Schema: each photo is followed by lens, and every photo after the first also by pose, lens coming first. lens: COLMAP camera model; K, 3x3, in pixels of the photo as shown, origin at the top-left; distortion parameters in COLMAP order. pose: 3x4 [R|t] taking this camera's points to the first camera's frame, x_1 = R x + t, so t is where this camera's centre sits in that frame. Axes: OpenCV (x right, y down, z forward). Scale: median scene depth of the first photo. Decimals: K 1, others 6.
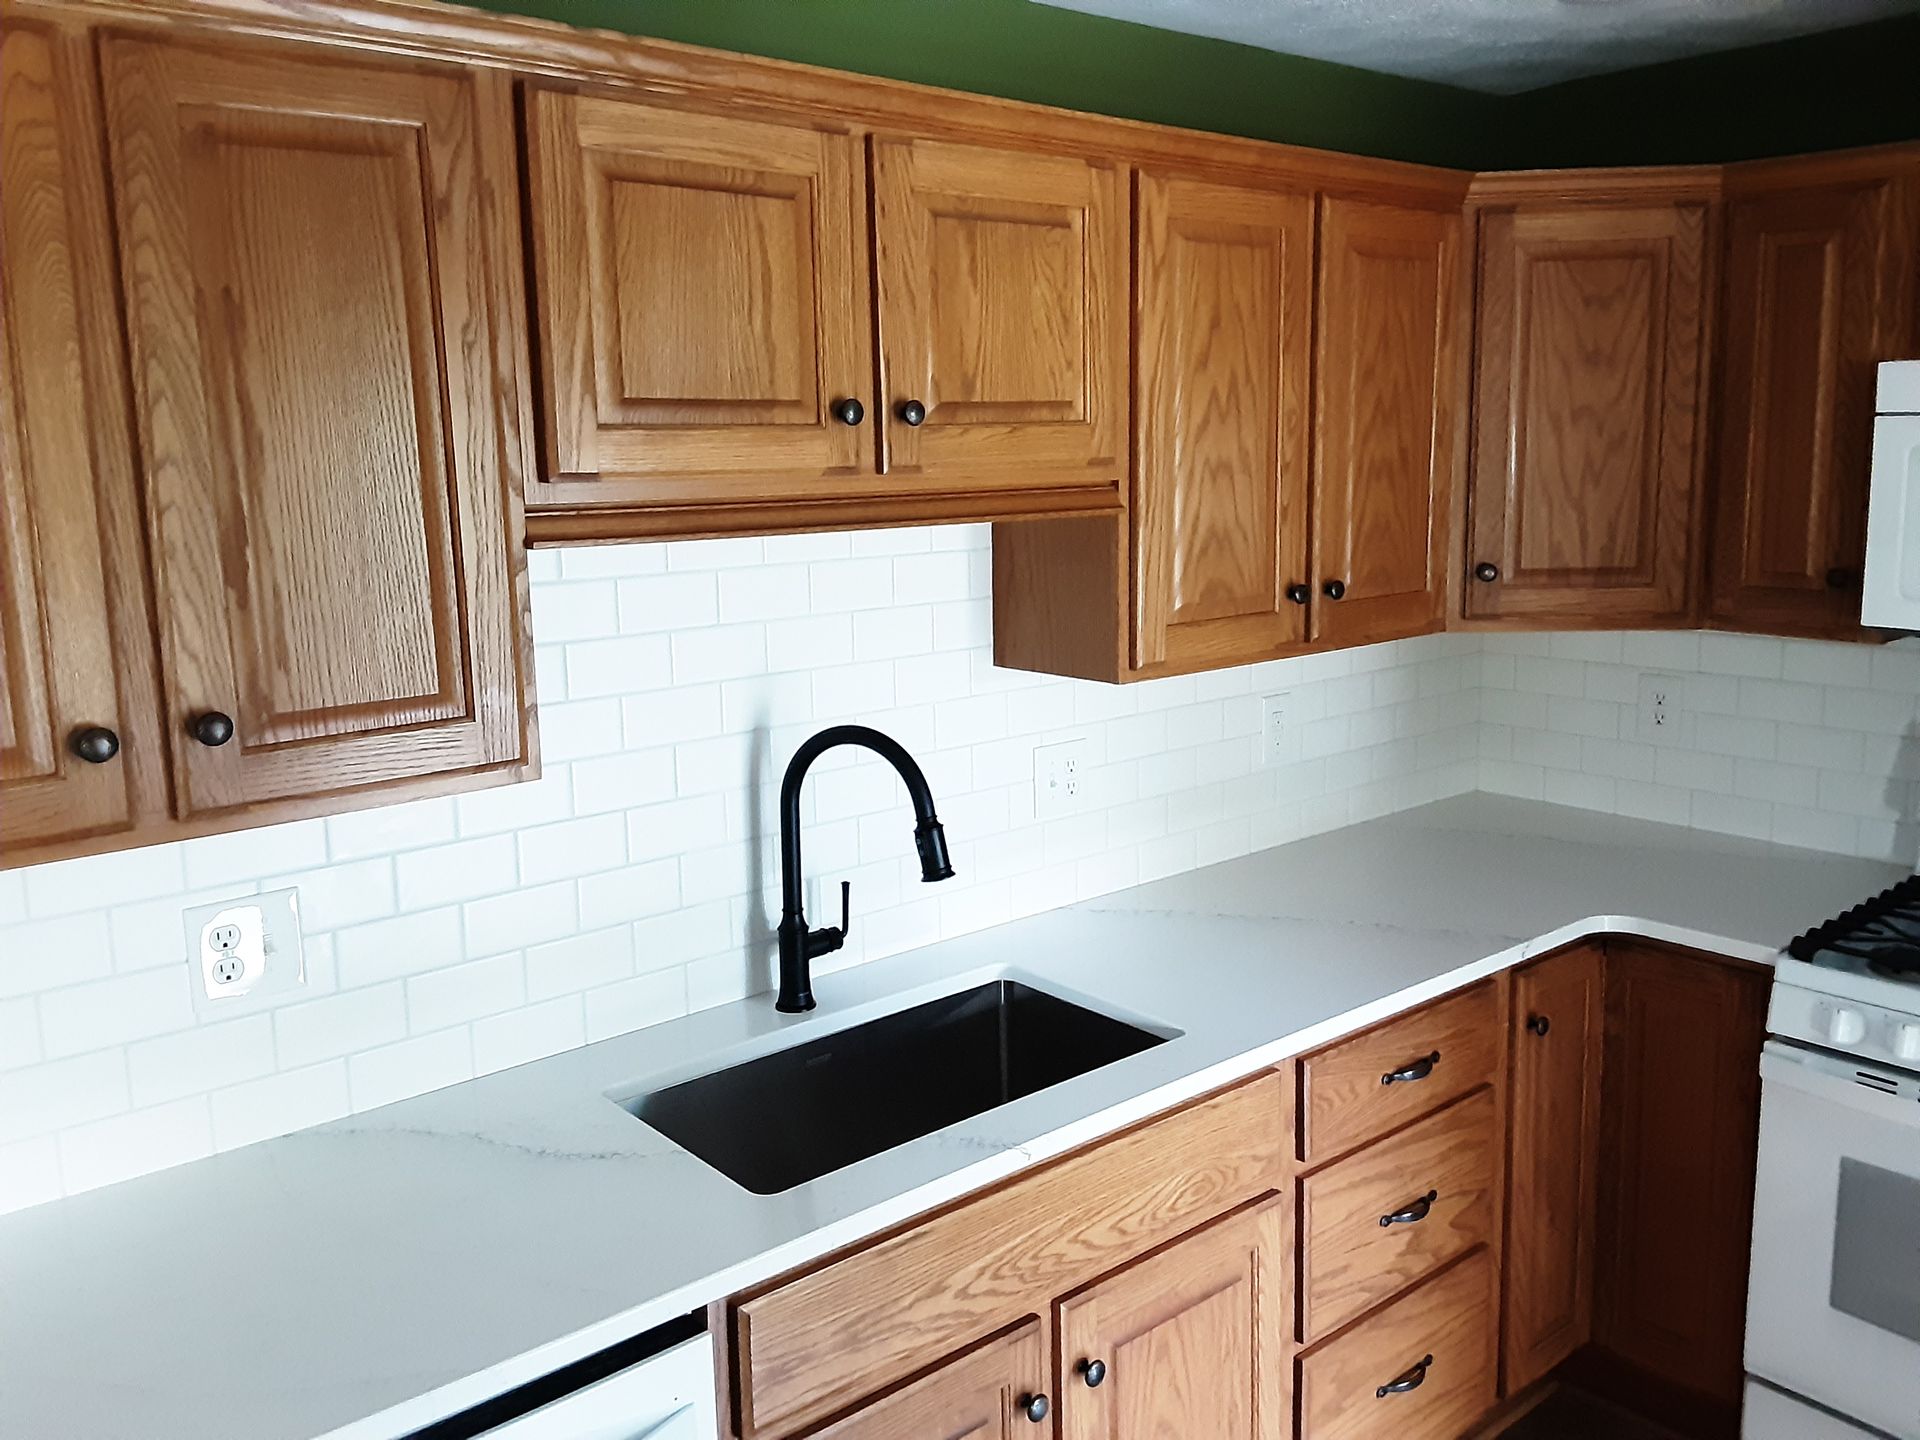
lens RADIAL K [[1540.6, 0, 968.0], [0, 1540.6, 669.3], [0, 0, 1]] dist [0.133453, -0.219837]
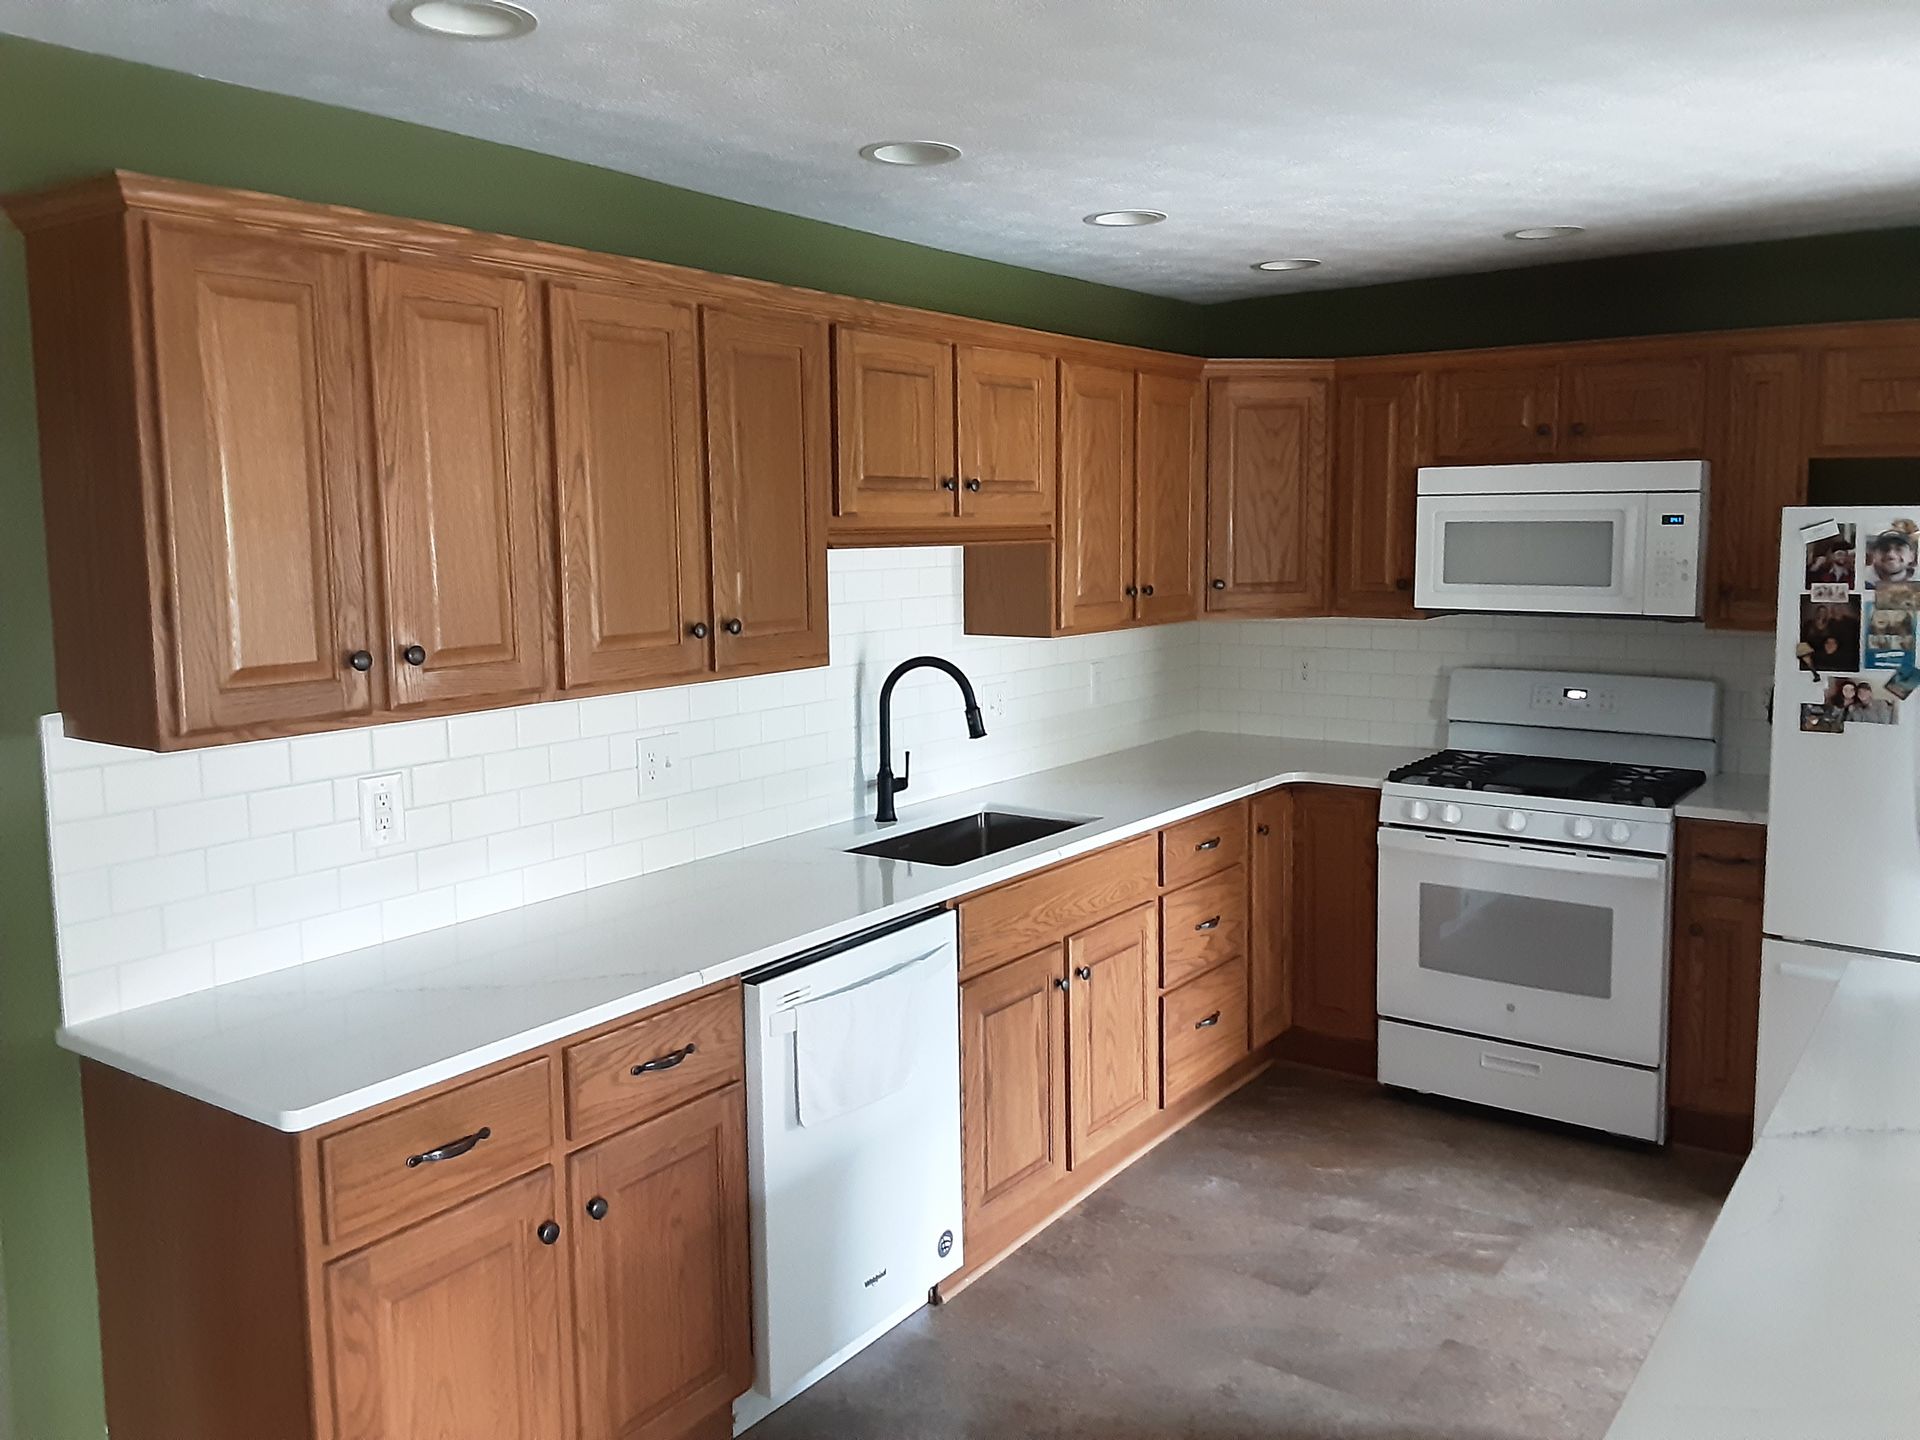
lens RADIAL K [[1540.6, 0, 968.0], [0, 1540.6, 669.3], [0, 0, 1]] dist [0.133453, -0.219837]
pose [[0.967706, -0.015455, 0.251609, -0.439116], [0.029519, 0.998199, -0.052217, 0.134308], [-0.250349, 0.057958, 0.966419, -0.693211]]
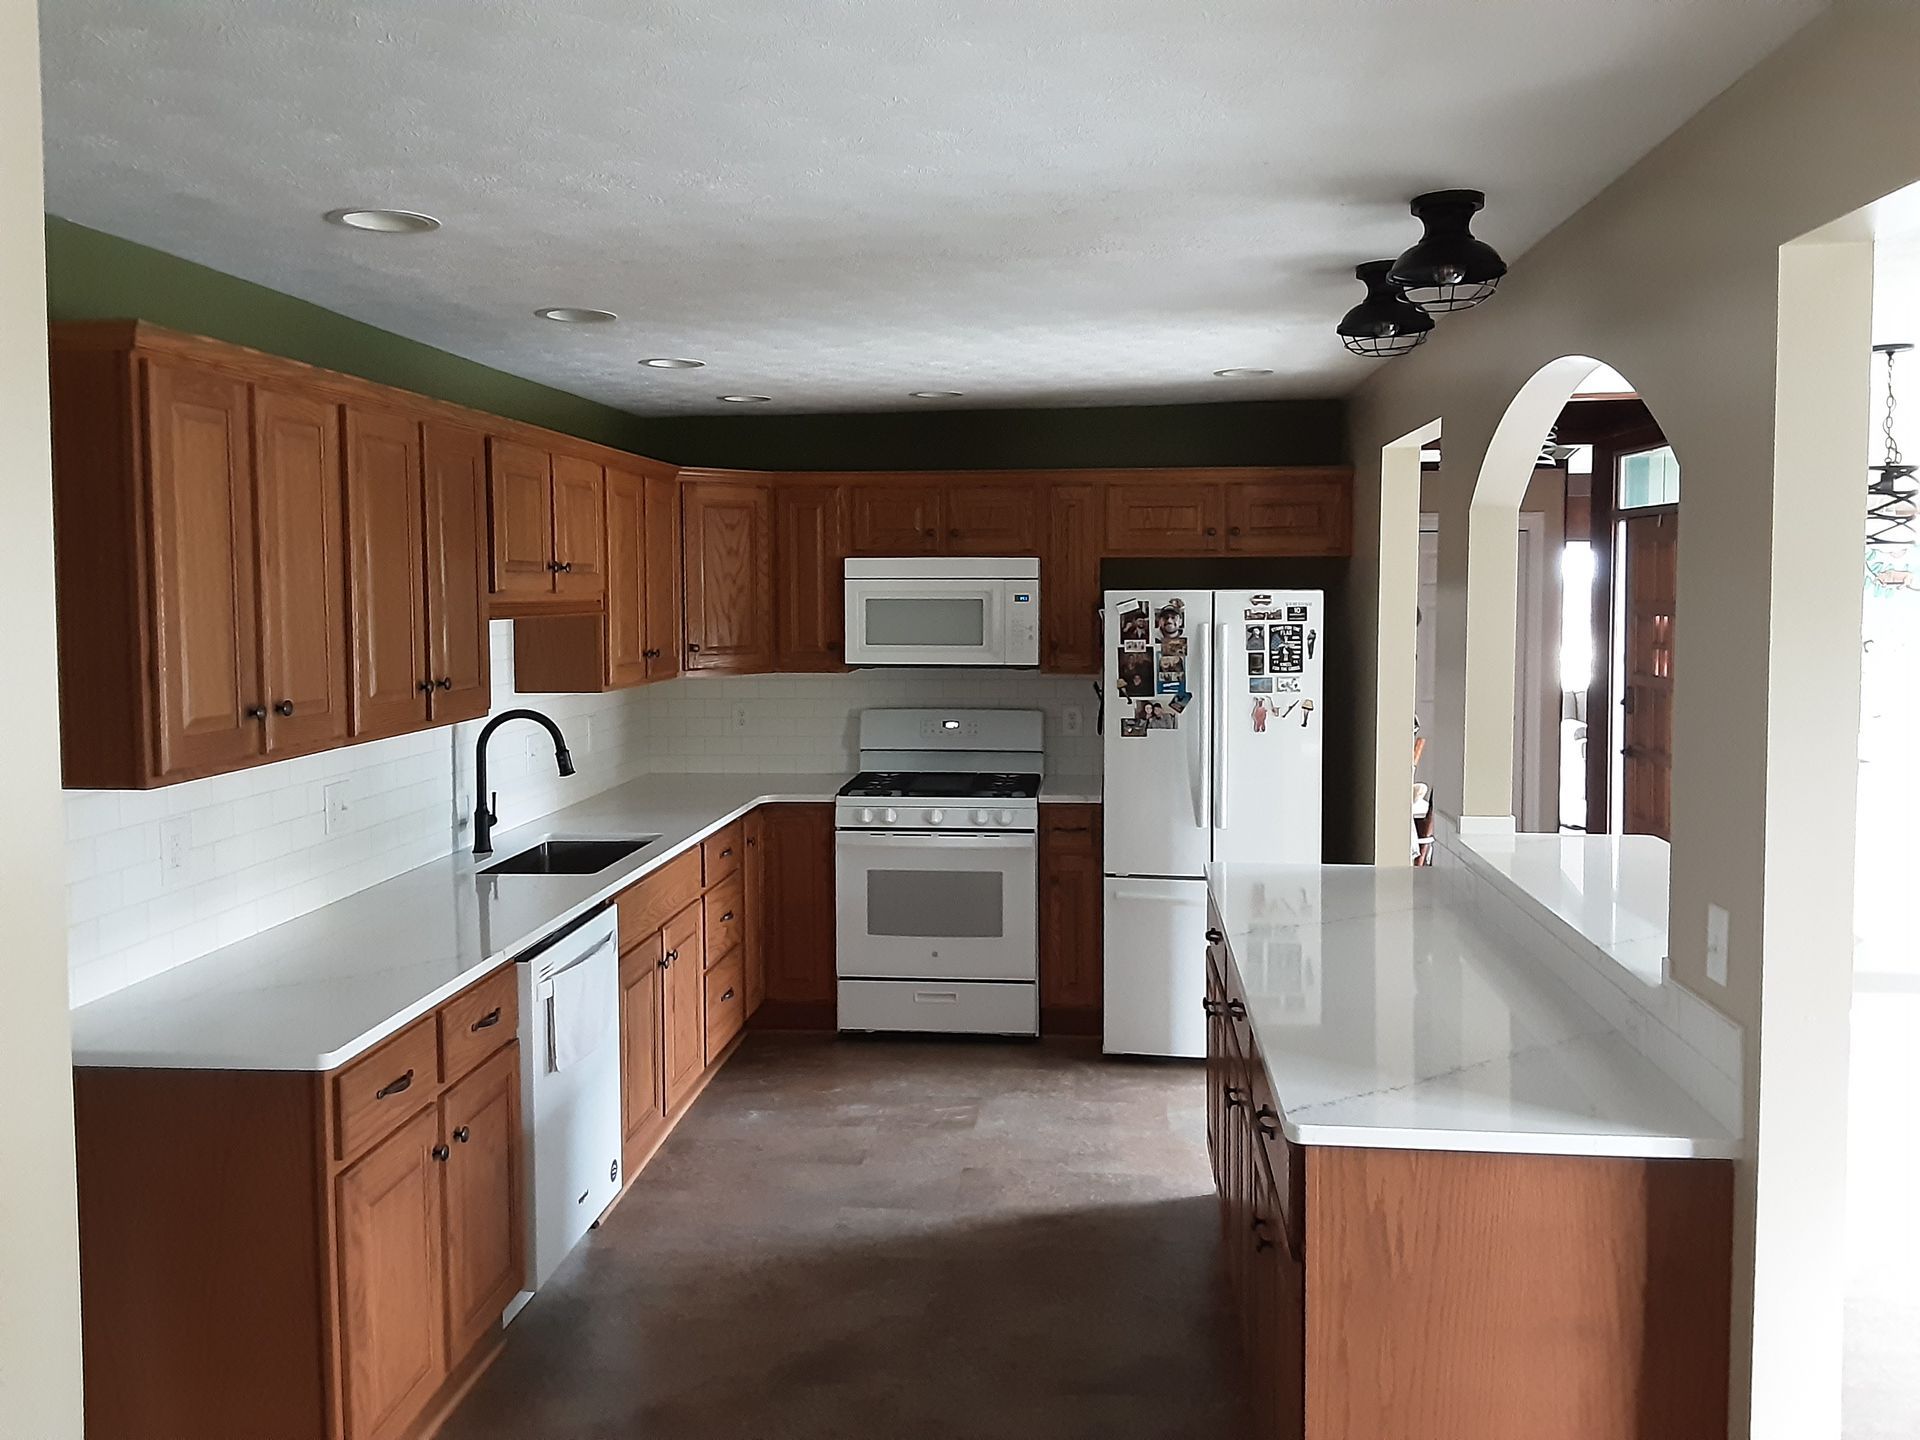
lens RADIAL K [[1540.6, 0, 968.0], [0, 1540.6, 669.3], [0, 0, 1]] dist [0.133453, -0.219837]
pose [[0.712367, -0.023702, 0.701407, -1.047908], [0.096939, 0.993173, -0.064892, 0.166046], [-0.695080, 0.114220, 0.709801, -0.897713]]
